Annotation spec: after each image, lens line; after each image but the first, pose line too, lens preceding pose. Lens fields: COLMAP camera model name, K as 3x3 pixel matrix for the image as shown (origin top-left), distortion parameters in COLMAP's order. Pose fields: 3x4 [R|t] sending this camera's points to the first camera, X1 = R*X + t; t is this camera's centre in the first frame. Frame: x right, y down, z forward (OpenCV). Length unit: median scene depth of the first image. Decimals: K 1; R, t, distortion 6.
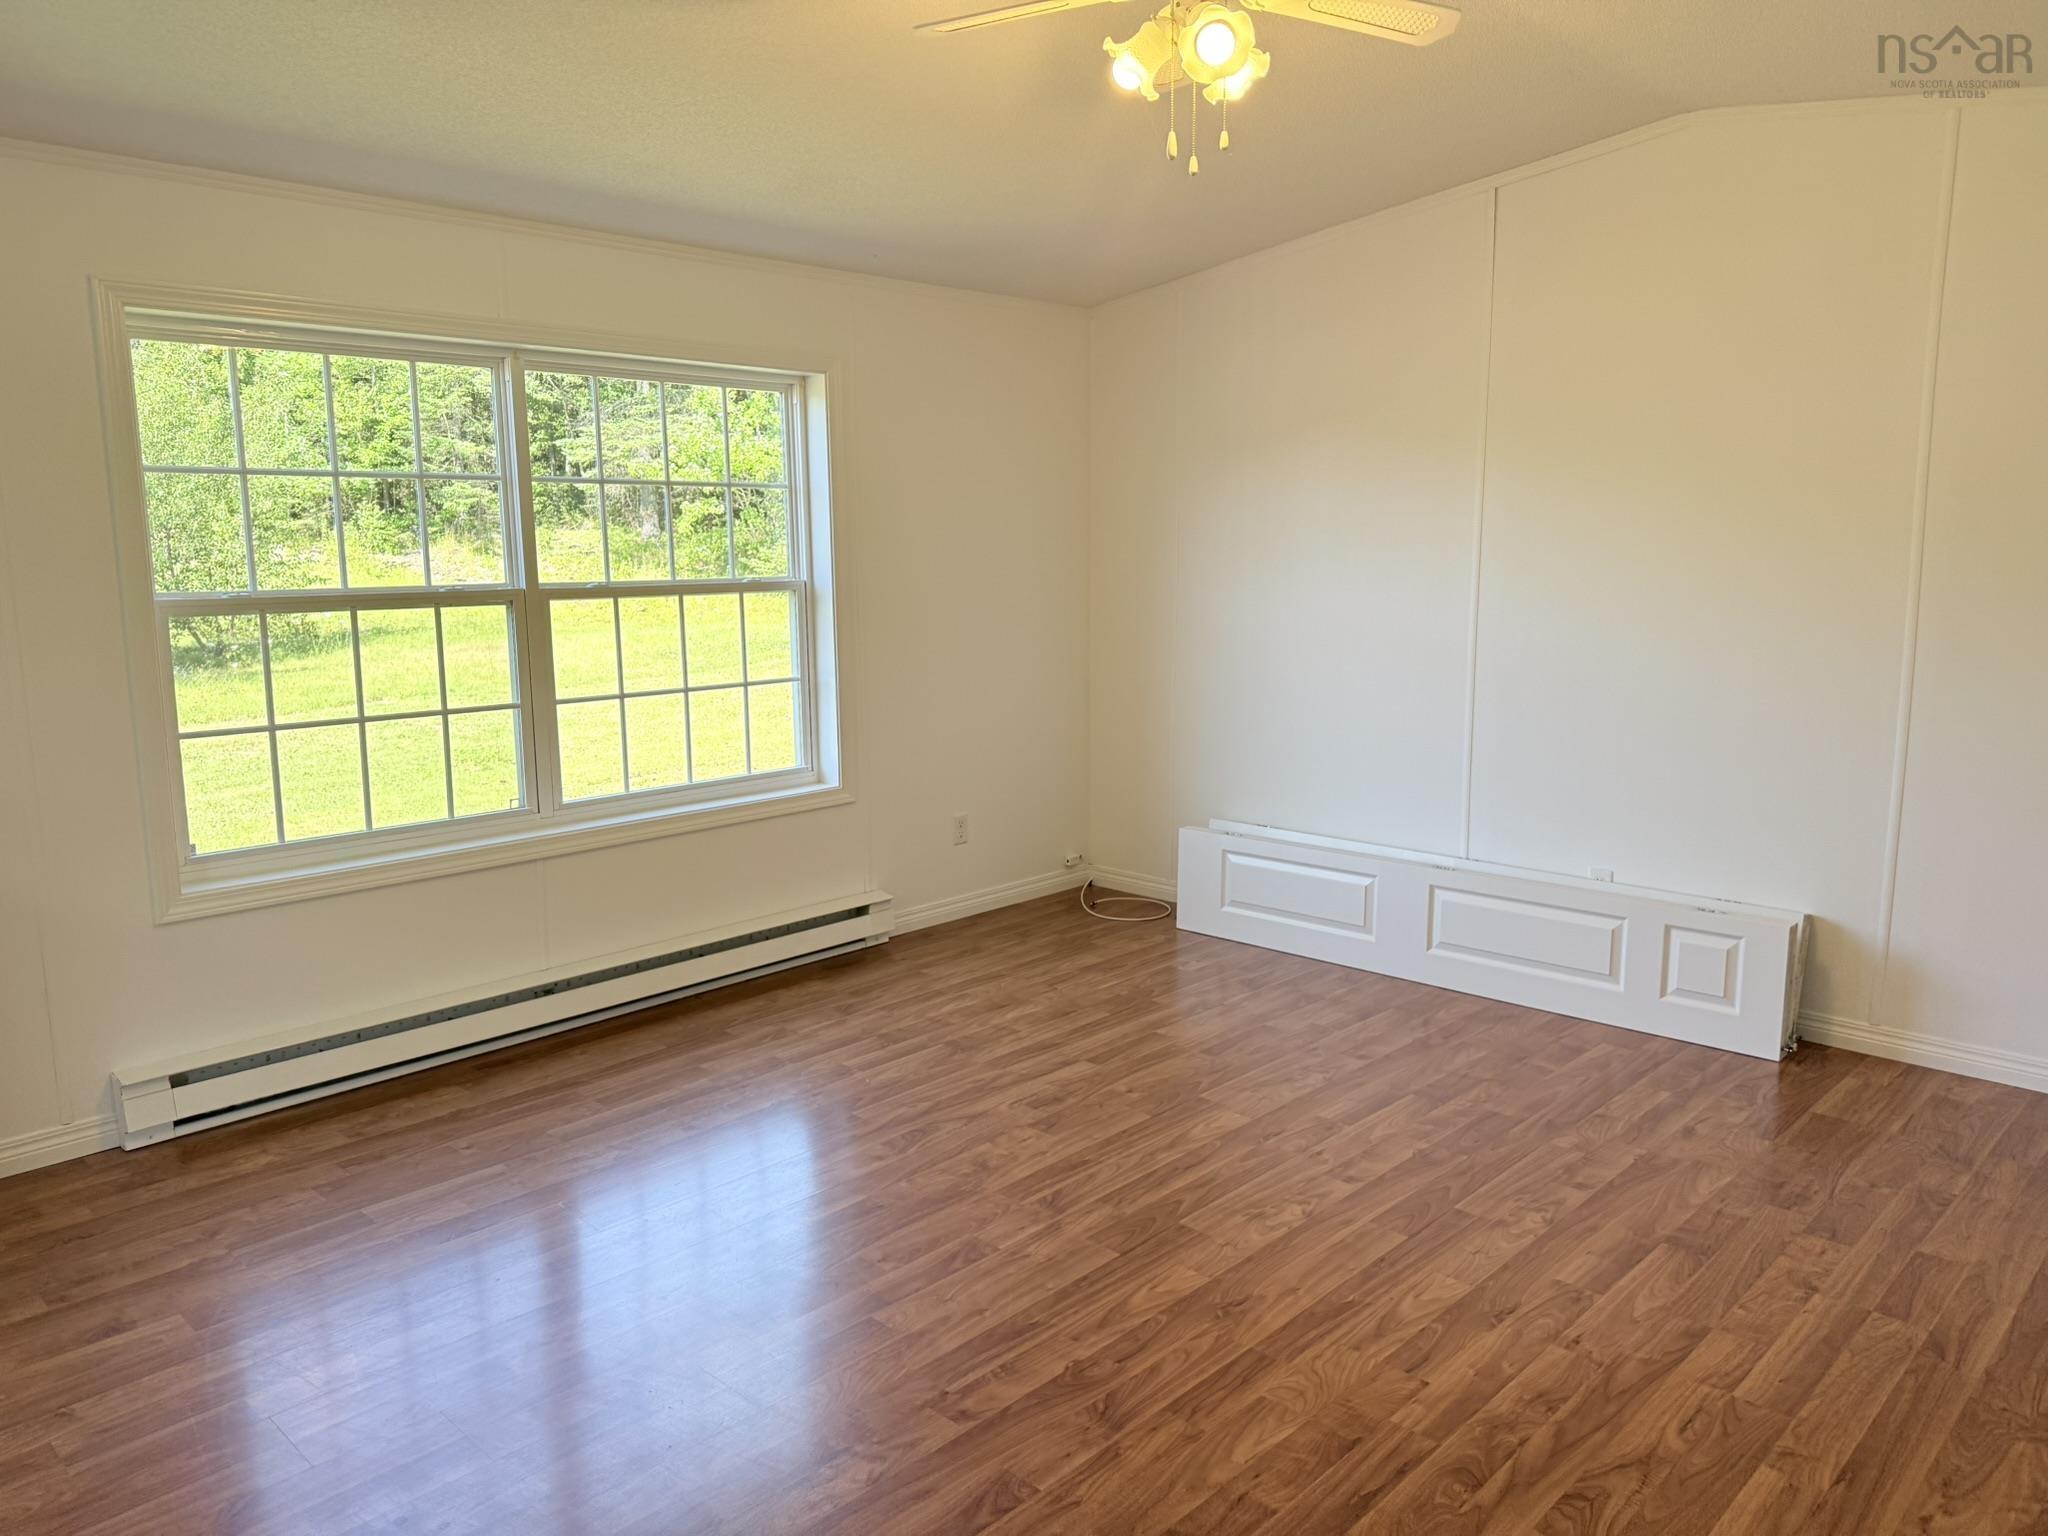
lens RADIAL K [[1433.5, 0, 1024.0], [0, 1433.5, 768.0], [0, 0, 1]] dist [0.047544, -0.061191]
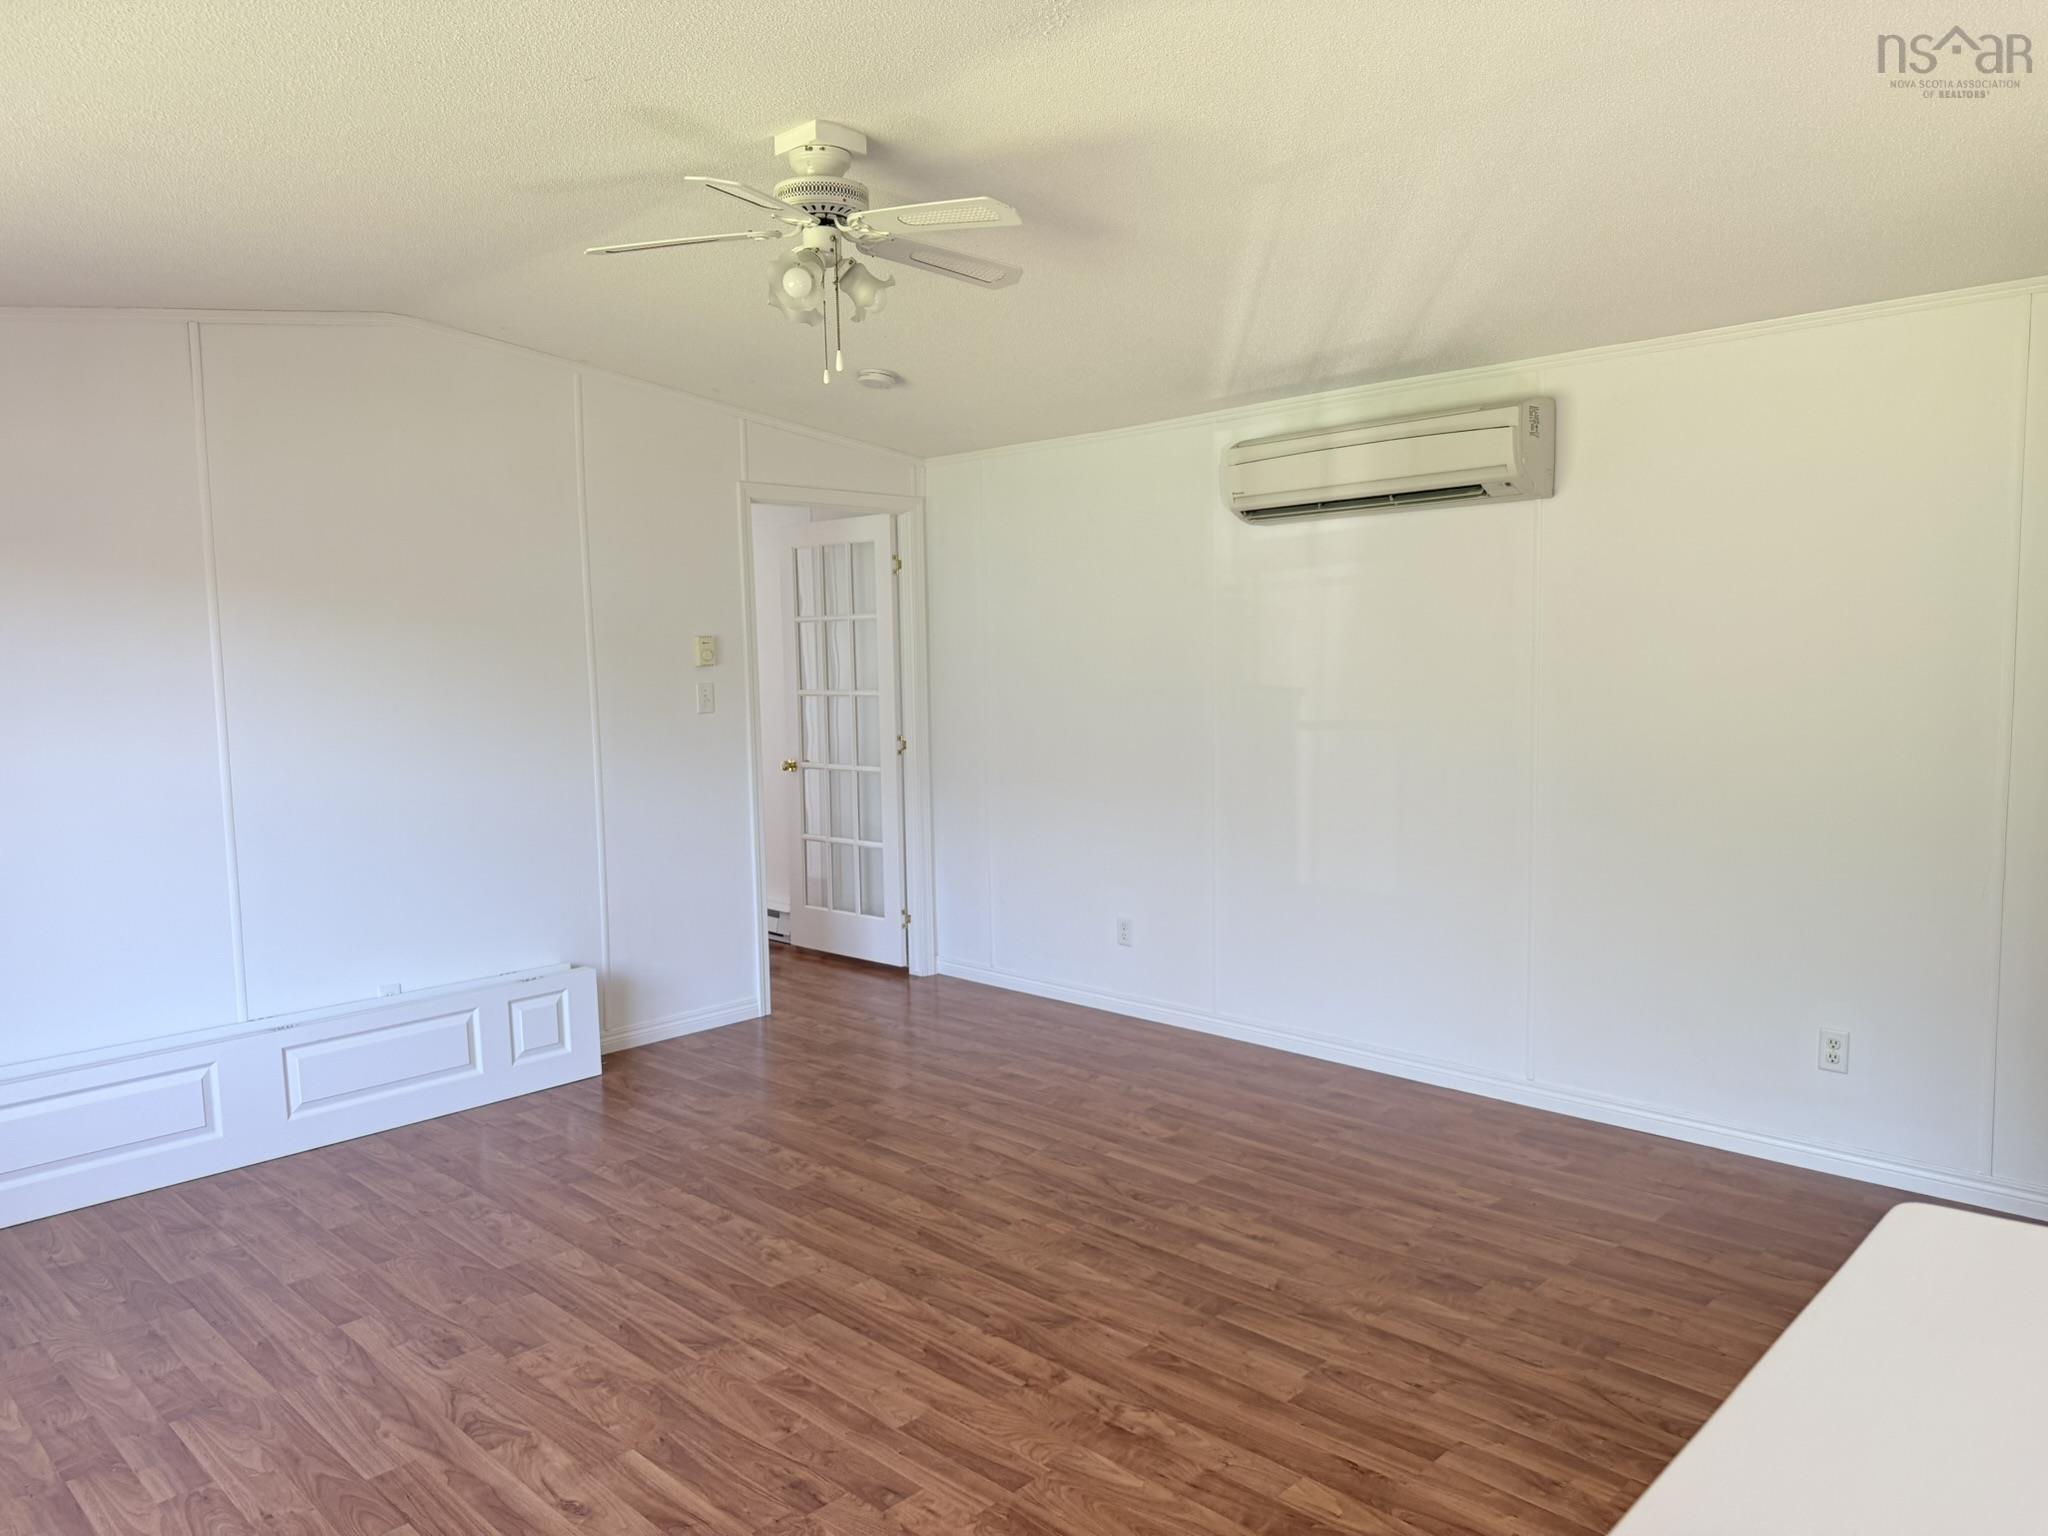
lens RADIAL K [[1433.5, 0, 1024.0], [0, 1433.5, 768.0], [0, 0, 1]] dist [0.047544, -0.061191]
pose [[0.017065, -0.081053, 0.996564, -0.738884], [0.183733, 0.979990, 0.076559, -0.094907], [-0.982828, 0.181795, 0.031616, 0.542354]]
